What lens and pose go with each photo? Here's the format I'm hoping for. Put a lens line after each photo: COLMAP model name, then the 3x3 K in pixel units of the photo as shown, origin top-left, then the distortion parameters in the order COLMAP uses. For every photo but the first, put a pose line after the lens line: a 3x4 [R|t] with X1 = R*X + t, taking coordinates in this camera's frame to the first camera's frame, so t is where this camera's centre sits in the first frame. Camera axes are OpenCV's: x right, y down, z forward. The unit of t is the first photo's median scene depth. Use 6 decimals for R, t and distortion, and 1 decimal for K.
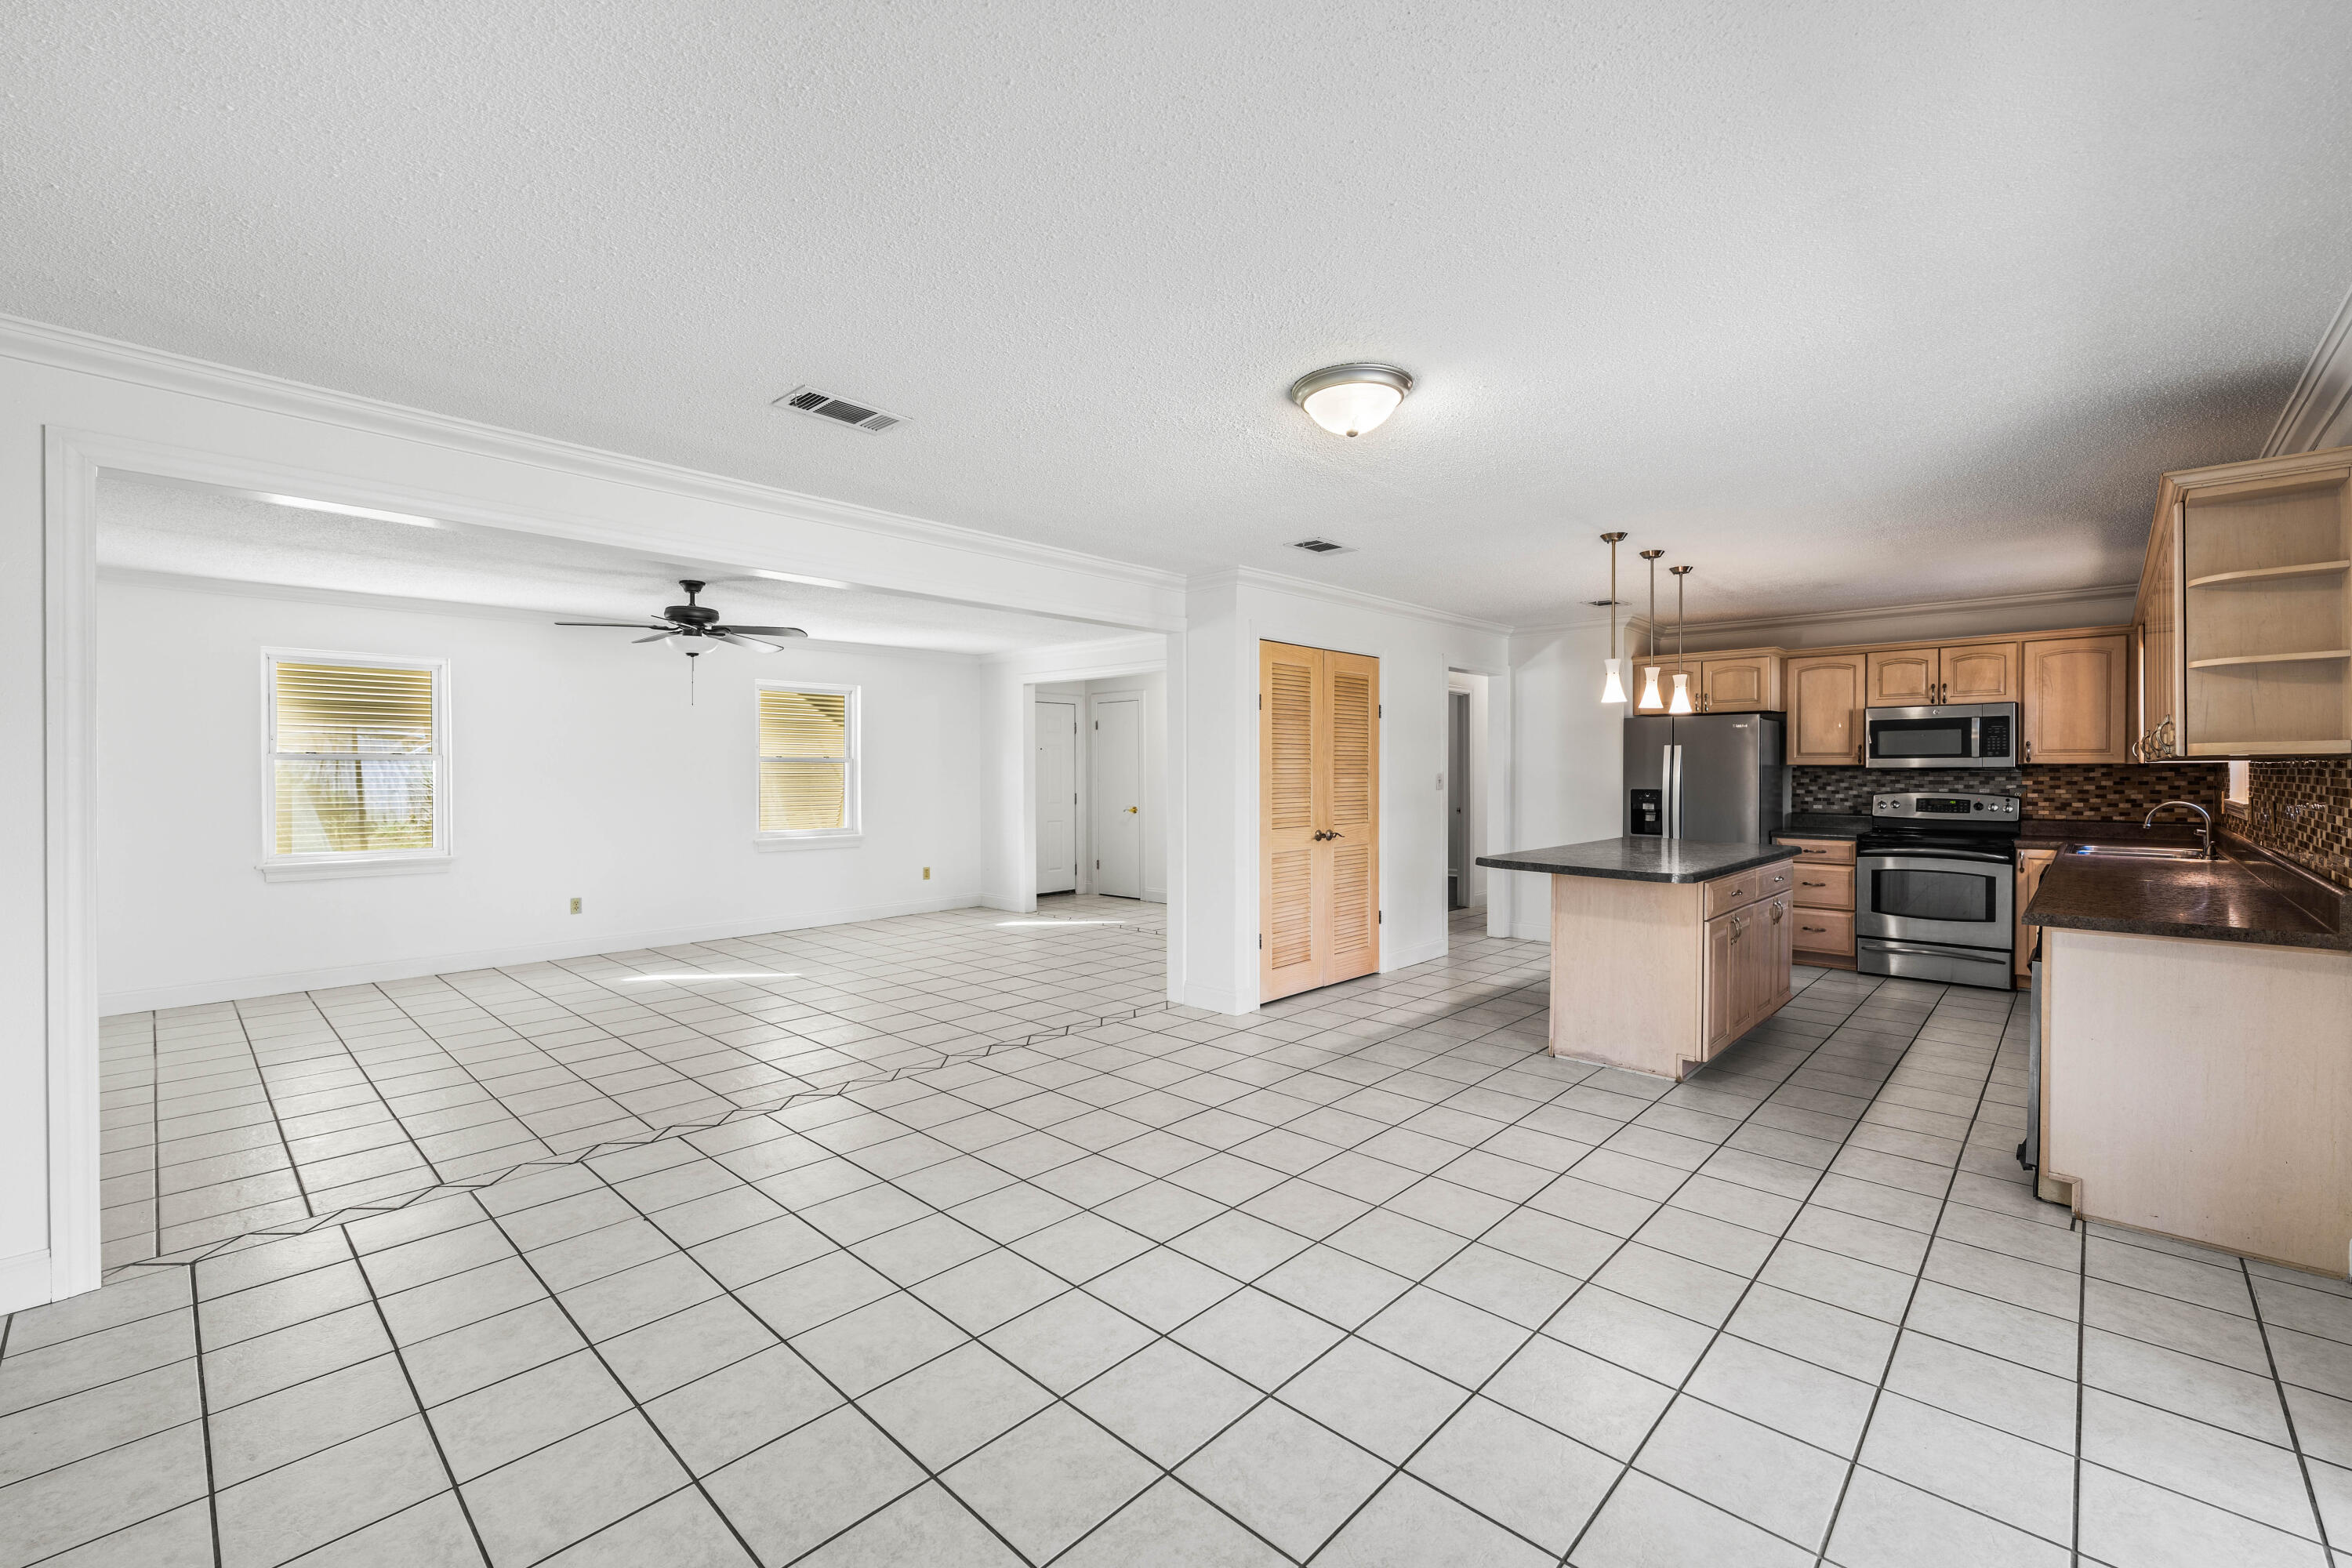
lens RADIAL K [[985.4, 0, 1125.1], [0, 985.4, 777.5], [0, 0, 1]] dist [0.000628, -0.002435]
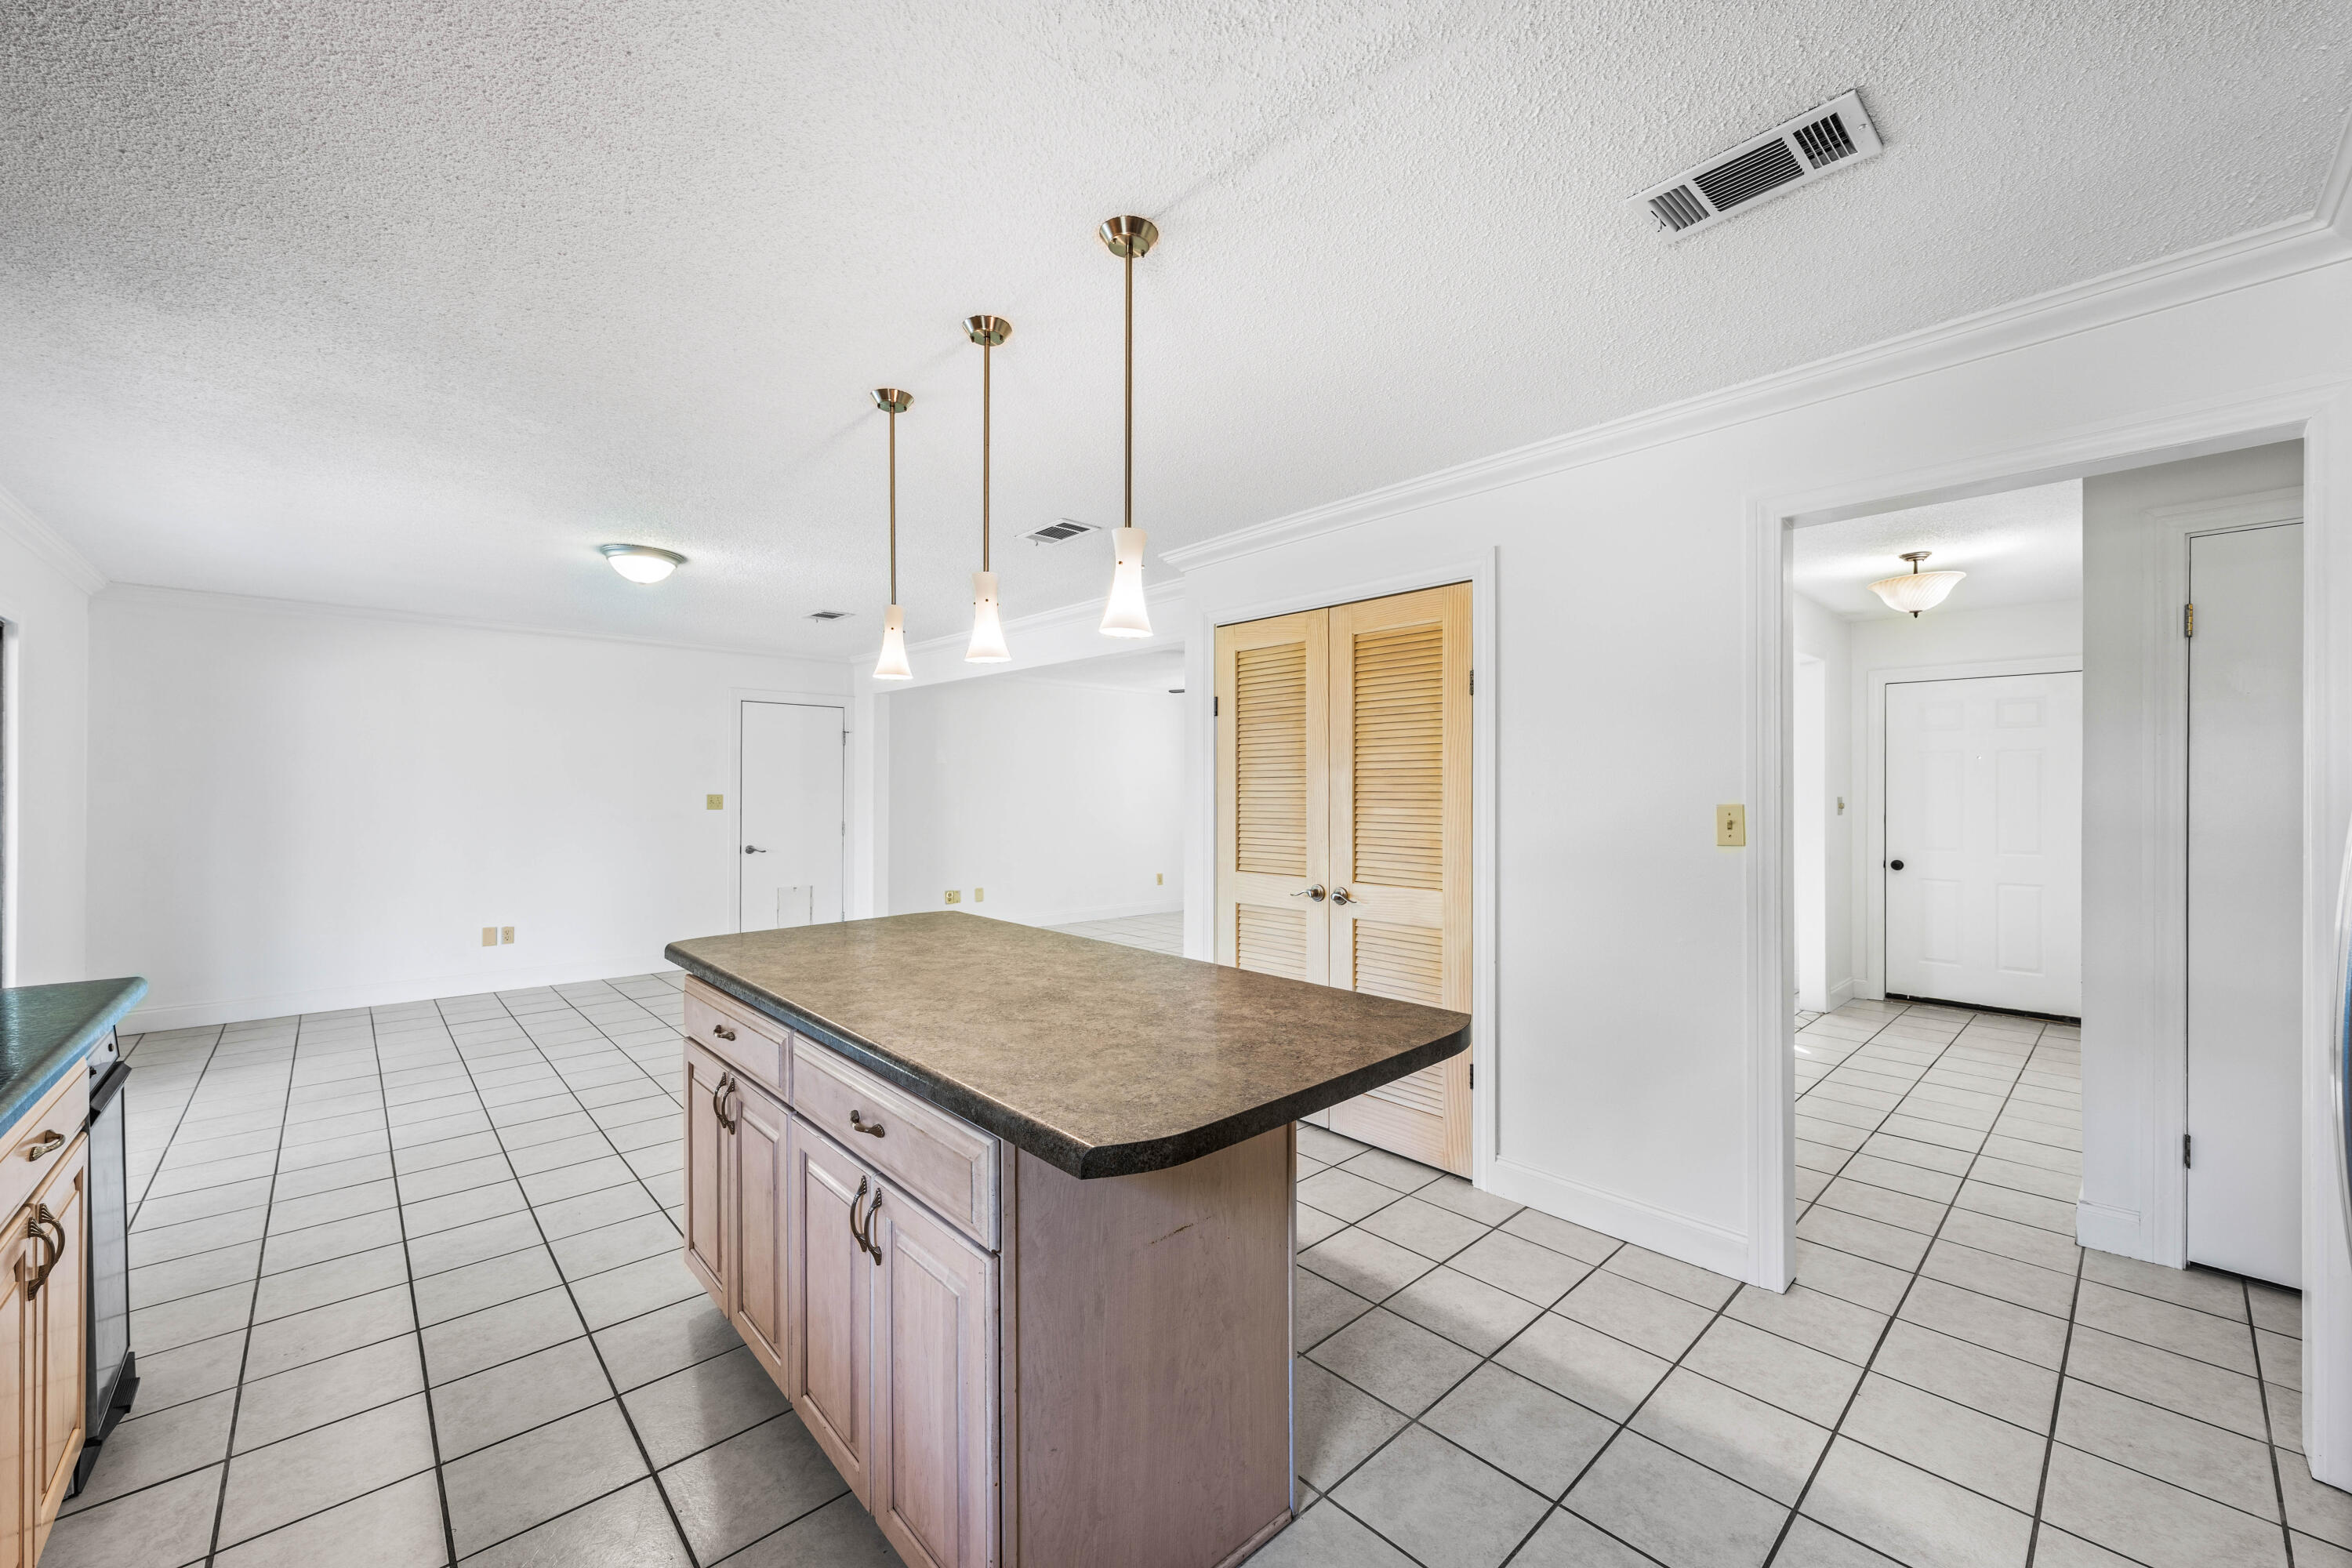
lens RADIAL K [[901.5, 0, 1167.7], [0, 901.5, 788.5], [0, 0, 1]] dist [-0.001977, 0.000403]
pose [[-0.044257, -0.000379, -0.999020, 0.766906], [-0.010247, 0.999947, 0.000075, -0.009236], [0.998968, 0.010240, -0.044258, 0.887058]]
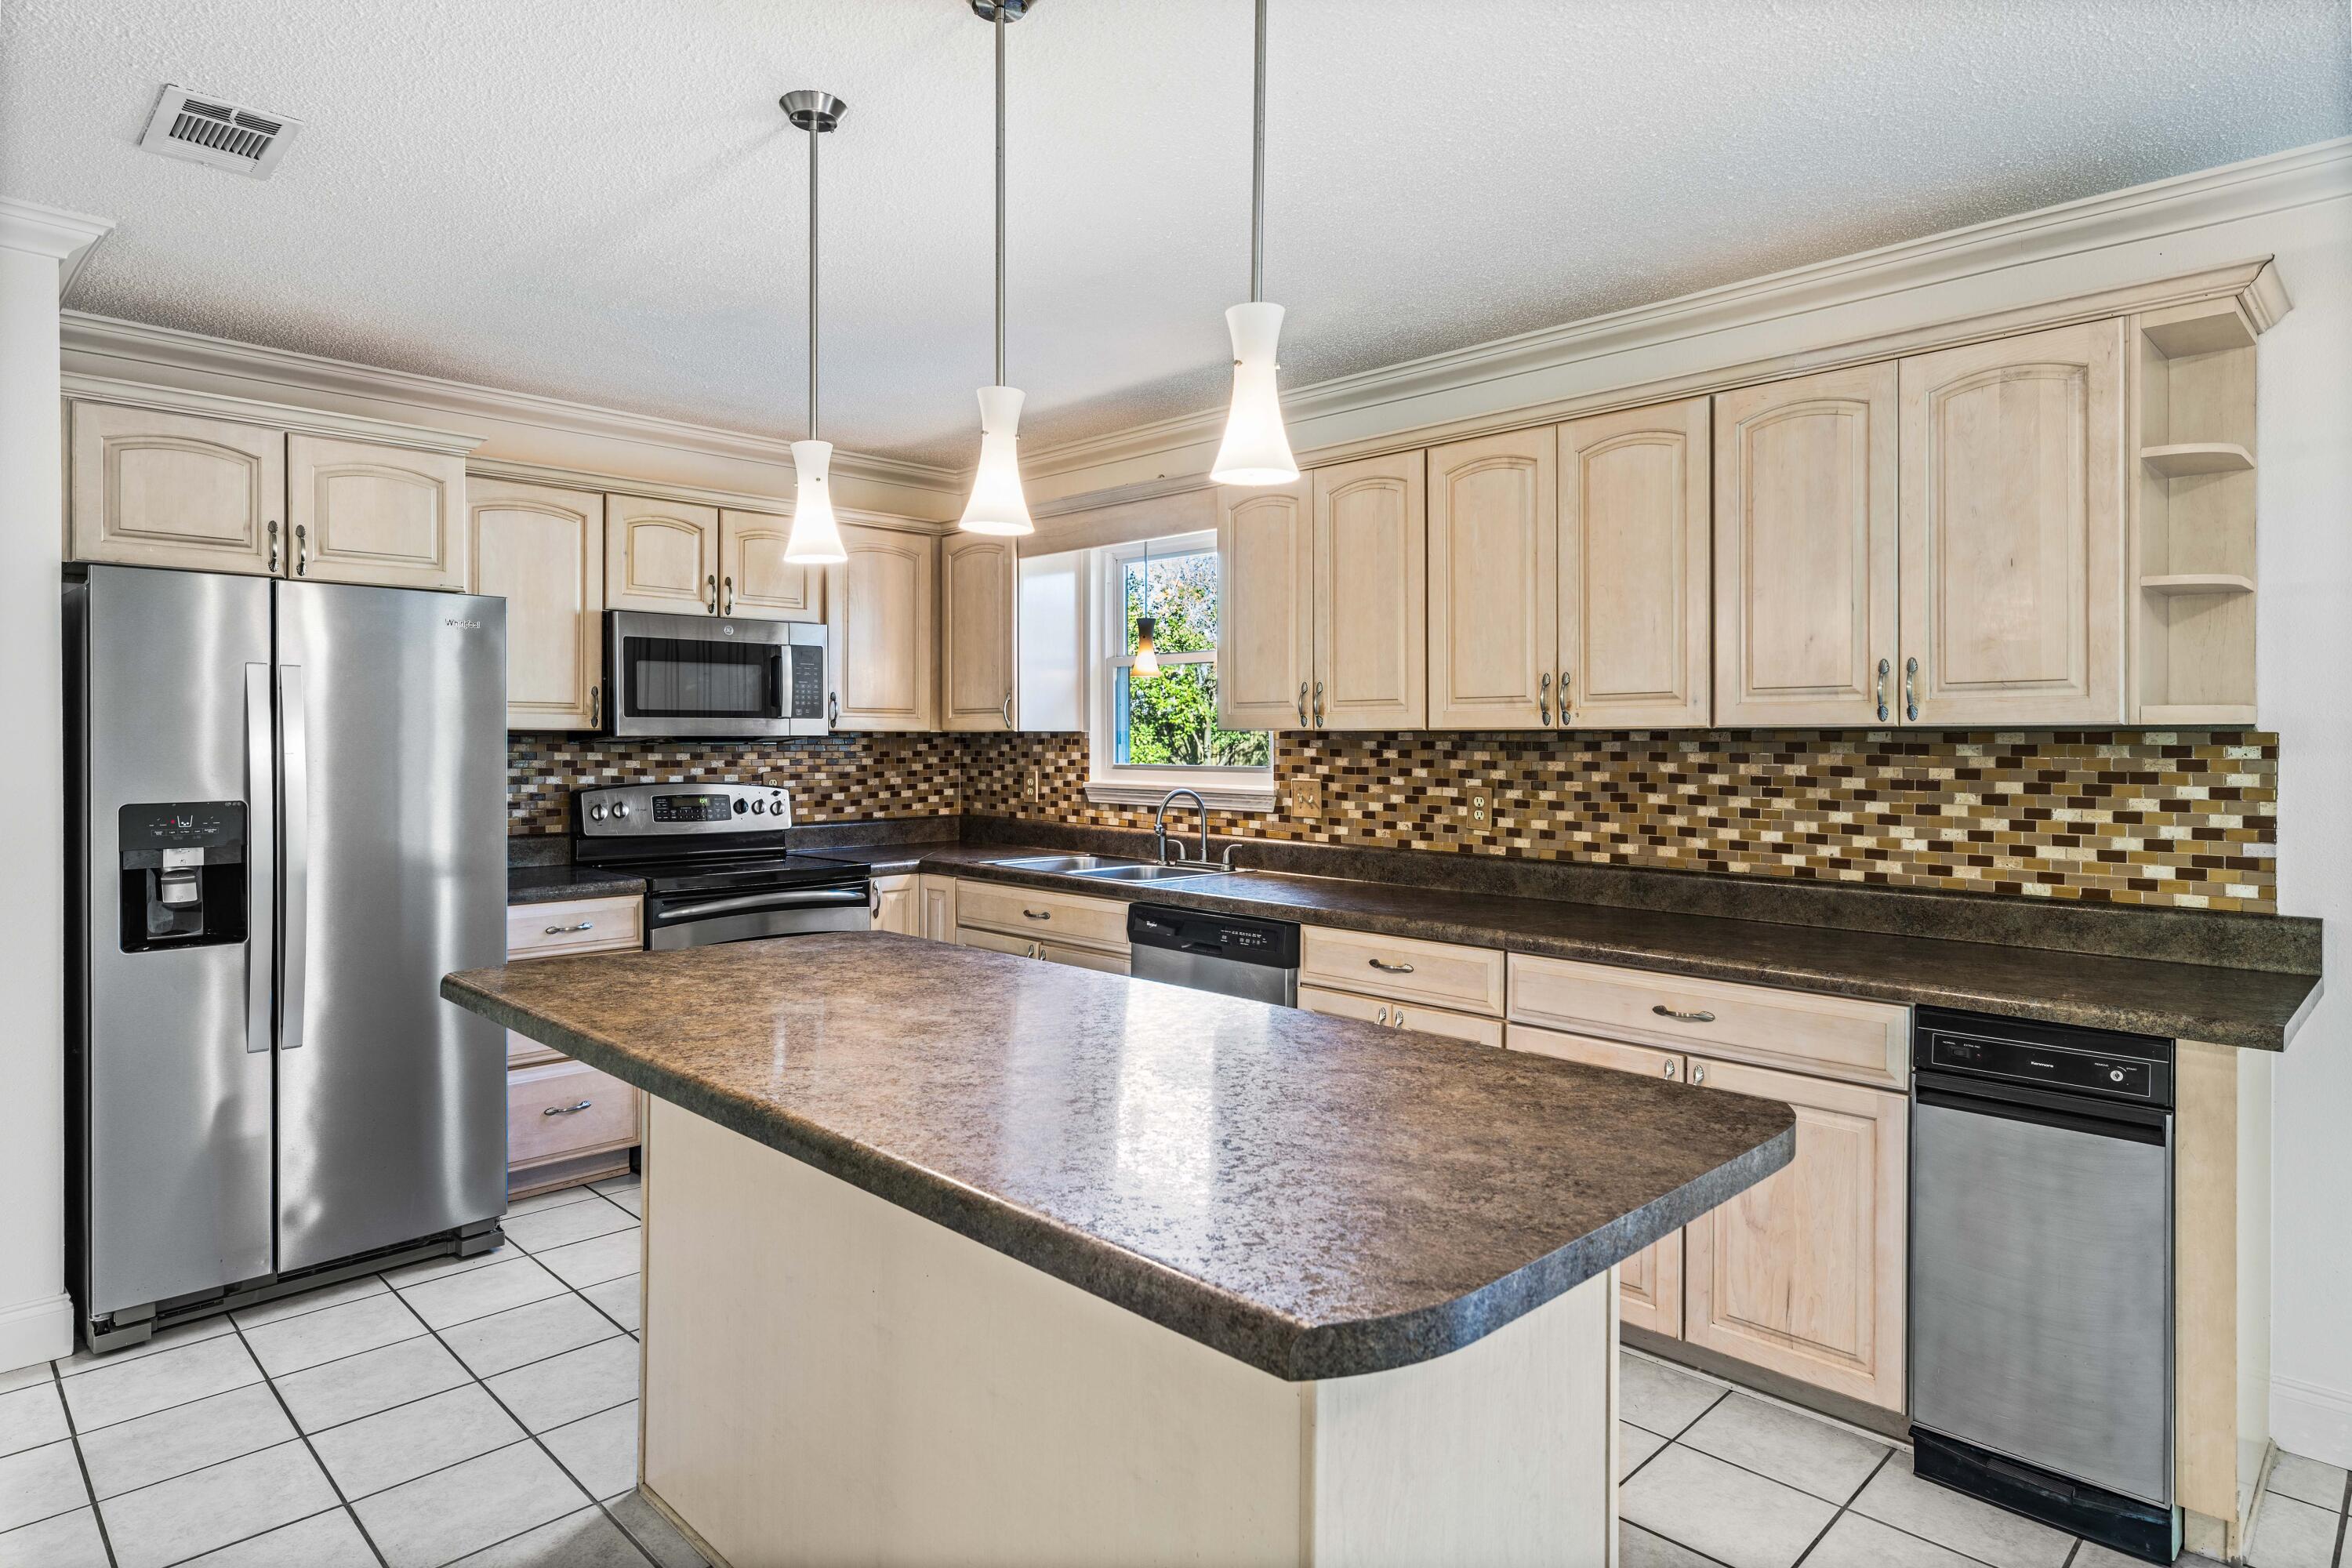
lens RADIAL K [[1321.8, 0, 1204.4], [0, 1321.8, 751.4], [0, 0, 1]] dist [0.003083, -0.002783]
pose [[-0.025428, -0.008635, 0.999639, 0.115967], [0.004346, 0.999952, 0.008748, -0.007203], [-0.999667, 0.004567, -0.025389, 0.761083]]
